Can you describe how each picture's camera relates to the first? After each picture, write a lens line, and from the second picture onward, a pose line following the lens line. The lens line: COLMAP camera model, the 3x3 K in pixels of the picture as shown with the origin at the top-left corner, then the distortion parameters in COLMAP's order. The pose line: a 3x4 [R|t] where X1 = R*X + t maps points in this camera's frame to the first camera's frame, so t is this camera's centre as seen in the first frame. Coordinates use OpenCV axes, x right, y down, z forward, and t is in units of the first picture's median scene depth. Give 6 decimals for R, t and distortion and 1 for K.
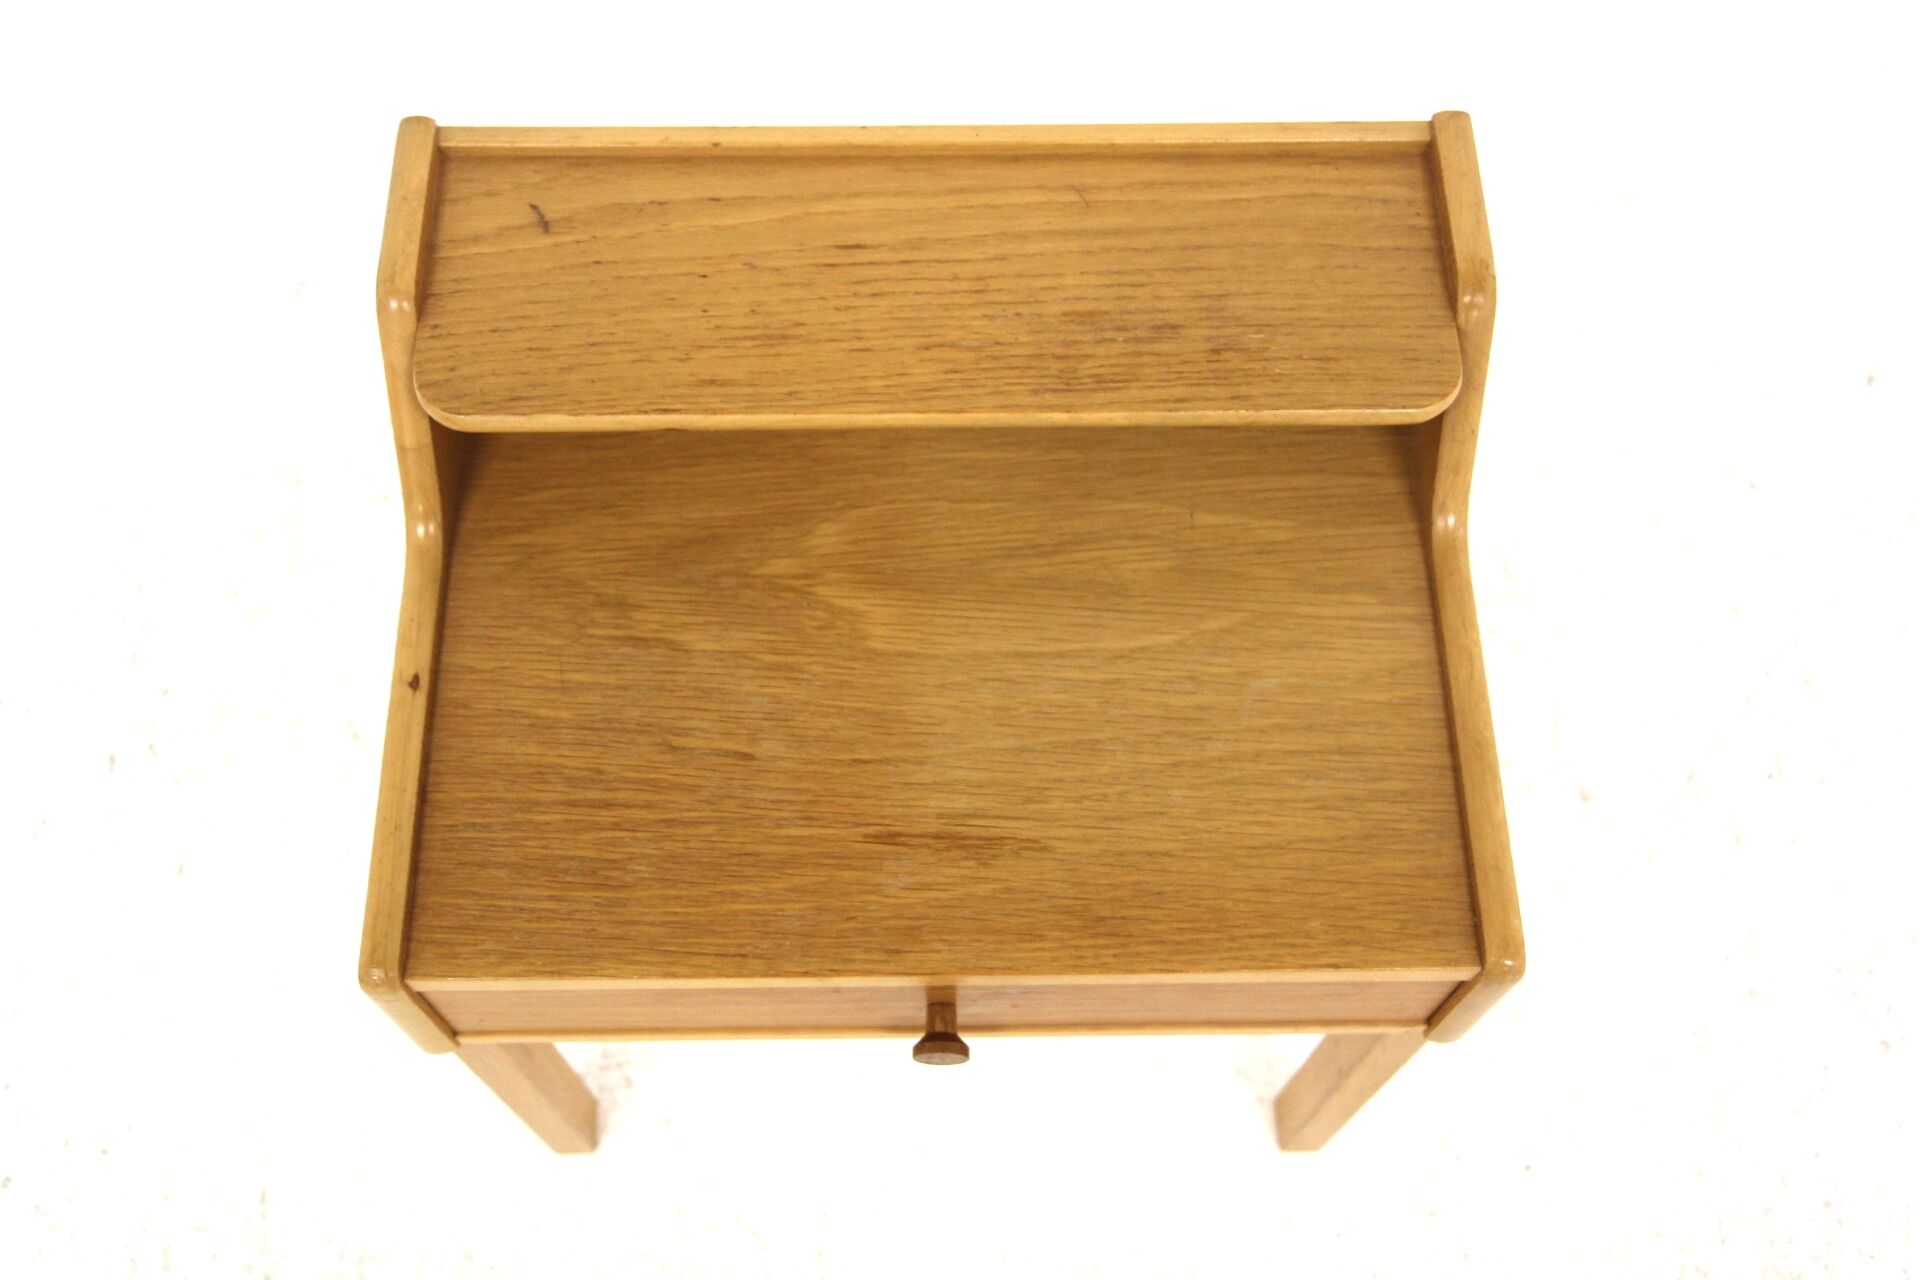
lens RADIAL K [[1922.7, 0, 960.0], [0, 1922.7, 640.0], [0, 0, 1]] dist [0.005401, -0.018655]
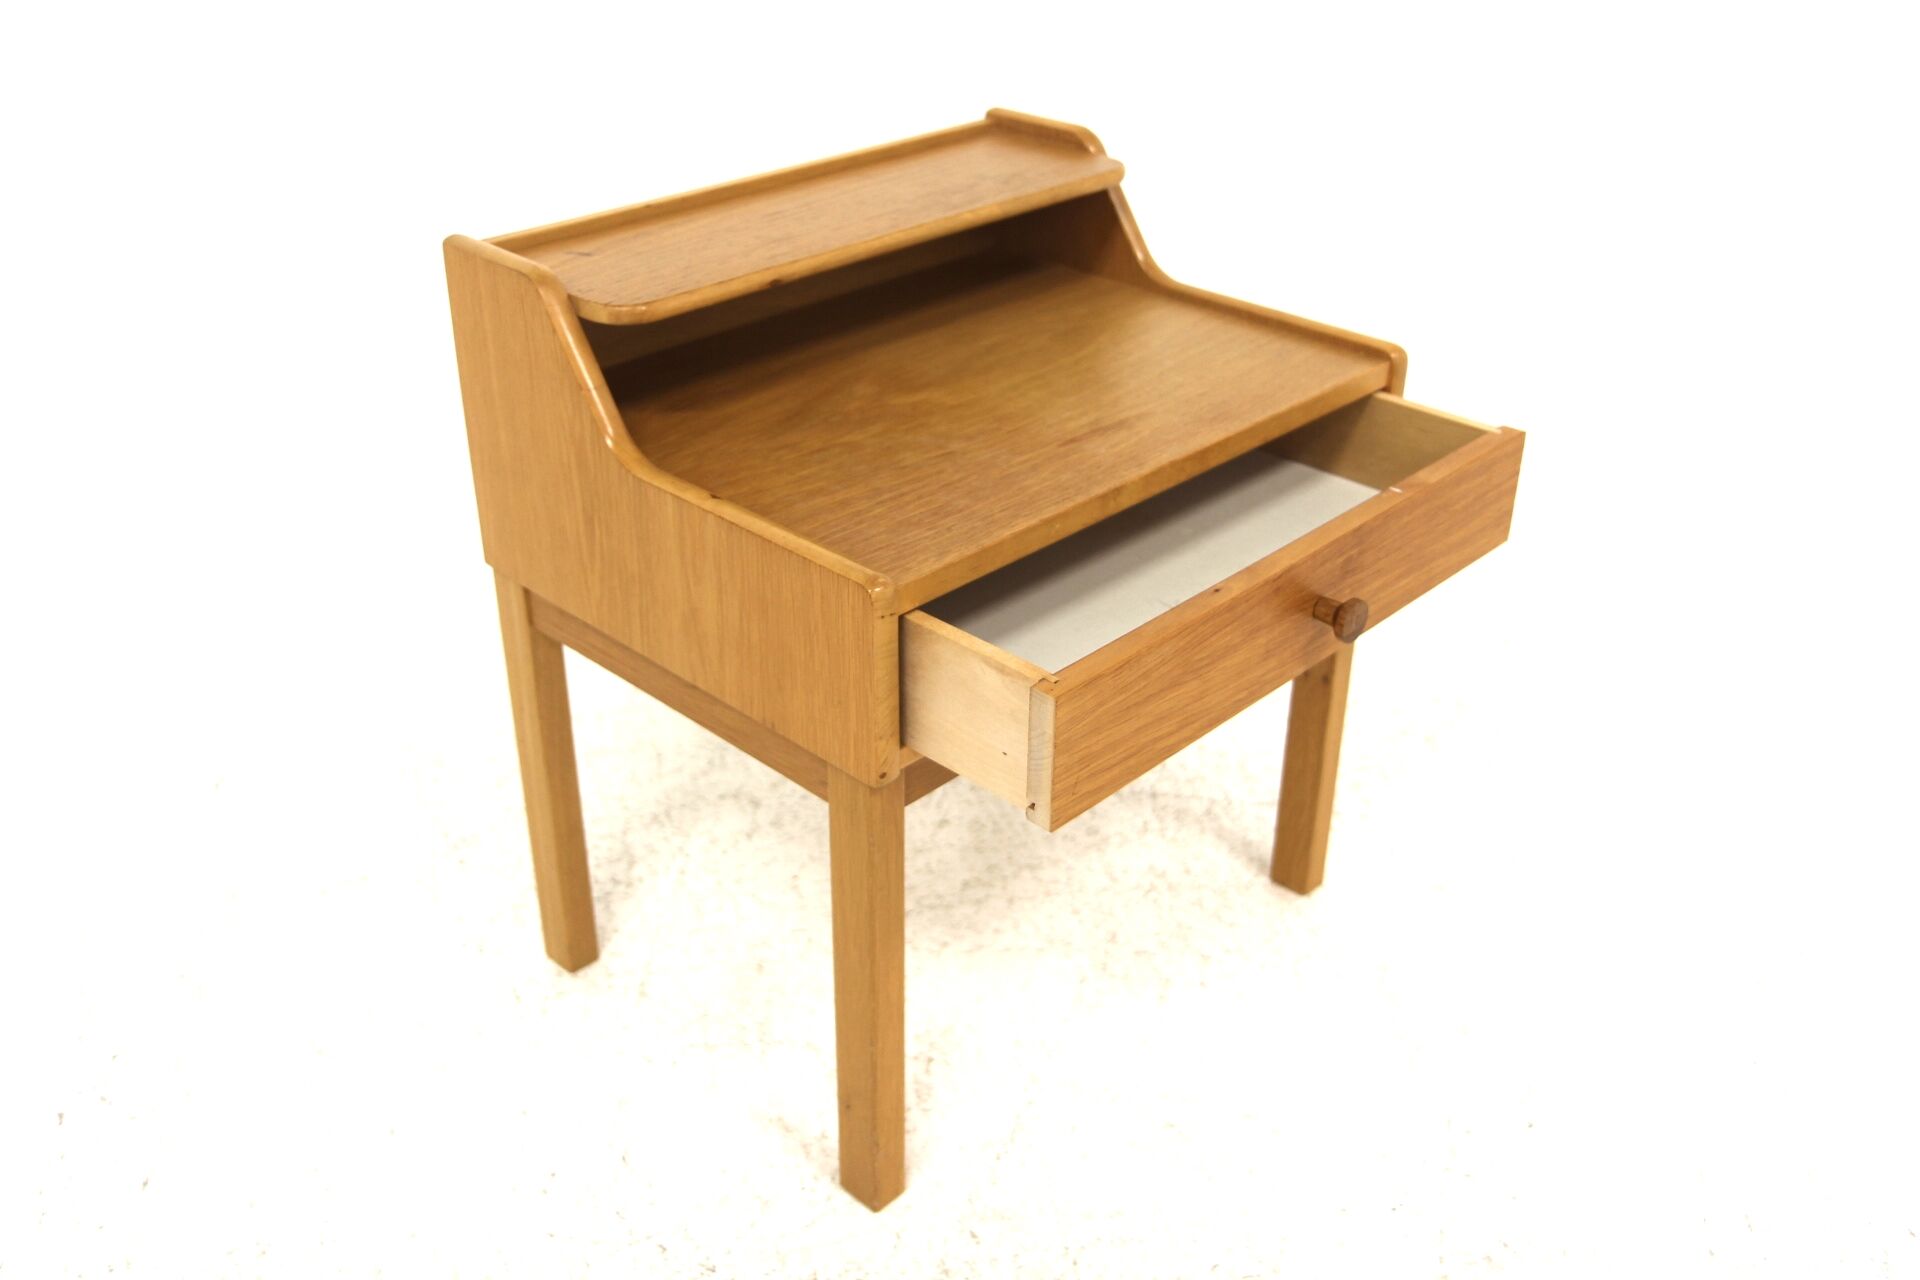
lens RADIAL K [[1782.7, 0, 960.0], [0, 1782.7, 640.0], [0, 0, 1]] dist [-0.014985, 0.017678]
pose [[0.702609, -0.345705, 0.621955, -0.894074], [0.644469, 0.679699, -0.350241, 0.569653], [-0.301663, 0.646913, 0.700359, 0.218870]]
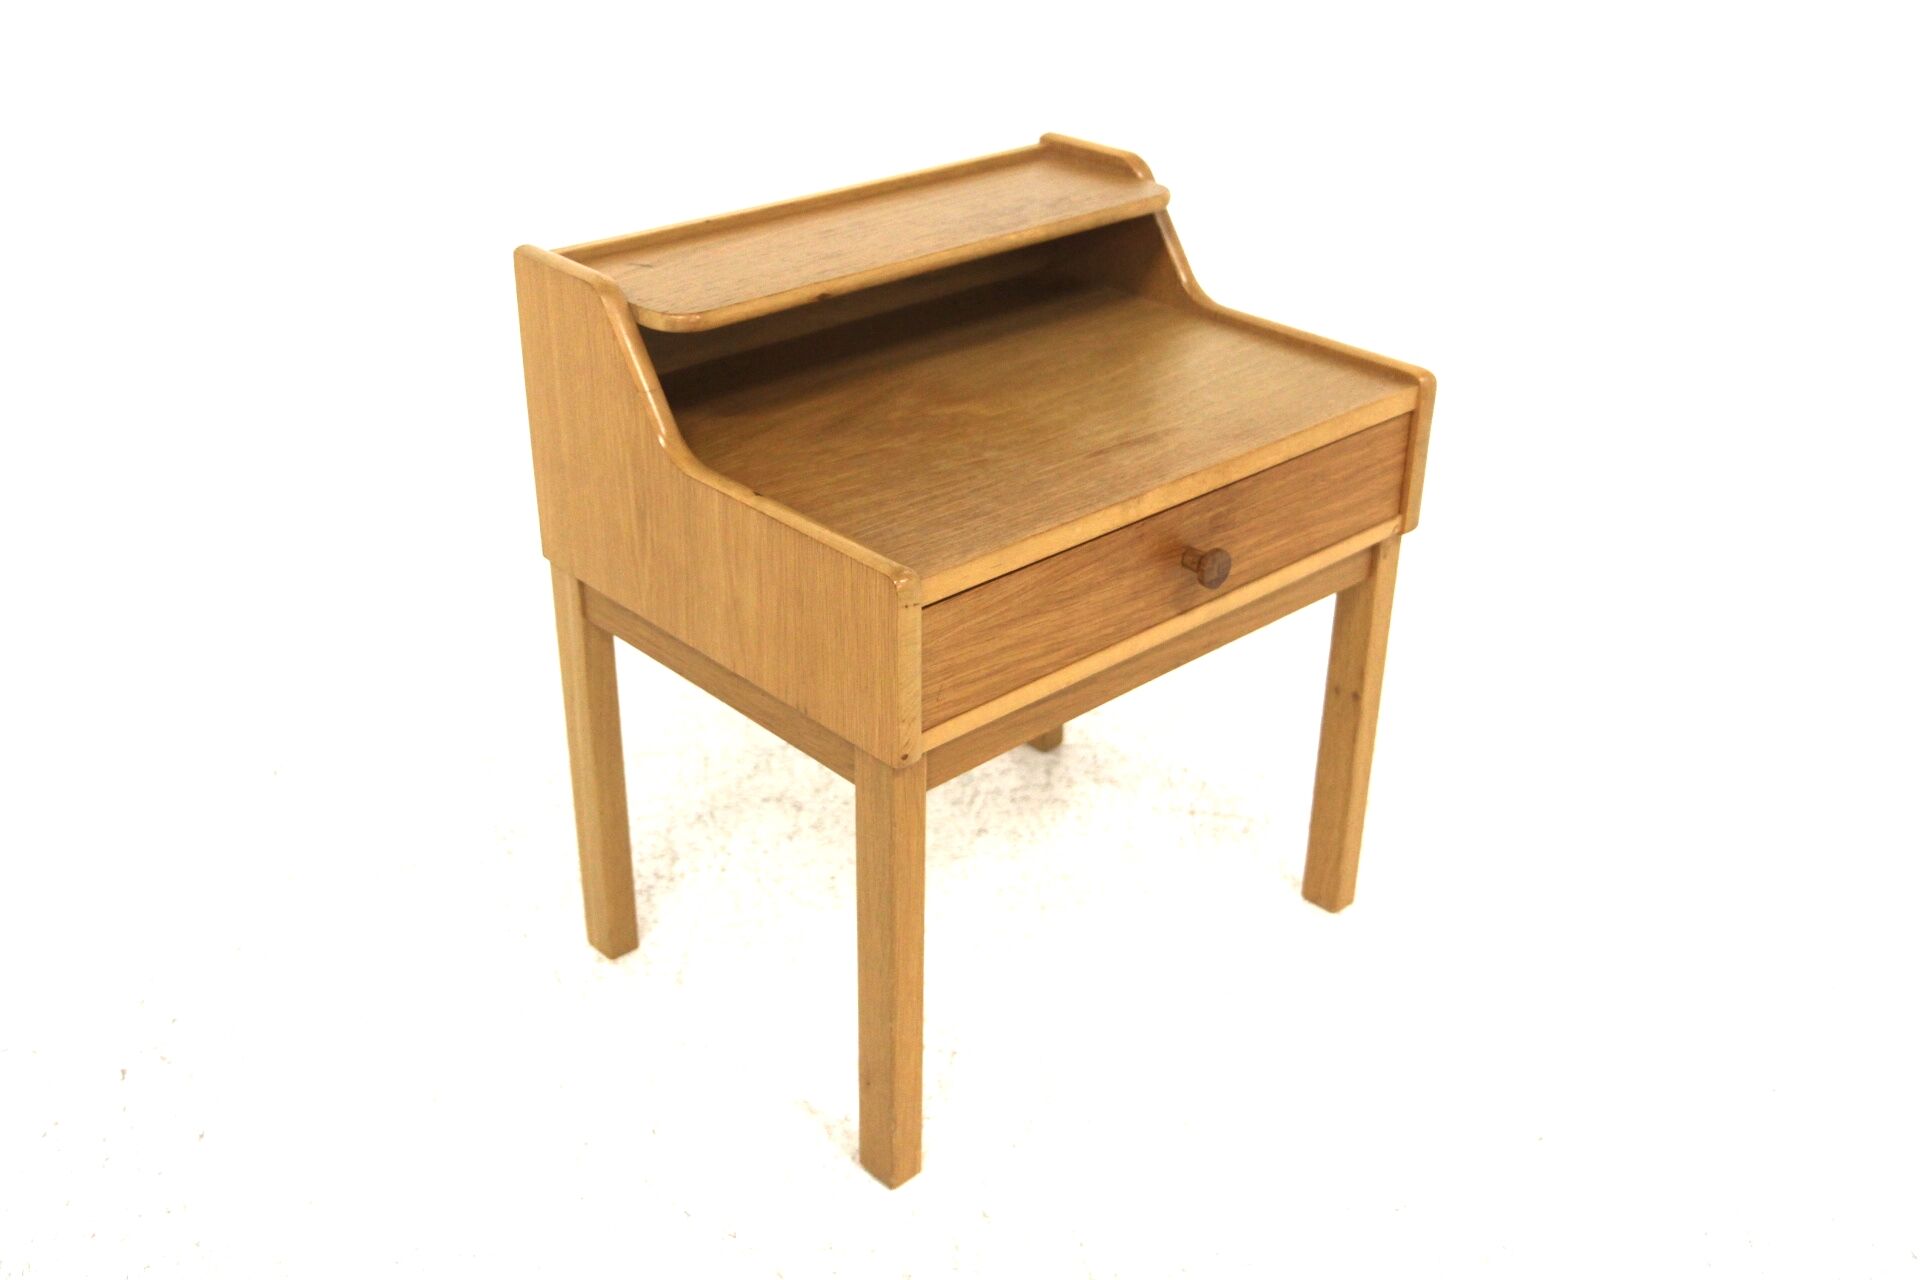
lens RADIAL K [[1922.7, 0, 960.0], [0, 1922.7, 640.0], [0, 0, 1]] dist [0.005401, -0.018655]
pose [[0.740499, -0.308871, 0.596874, -0.976217], [0.606509, 0.689704, -0.395544, 0.678446], [-0.289494, 0.654910, 0.698059, 0.113539]]
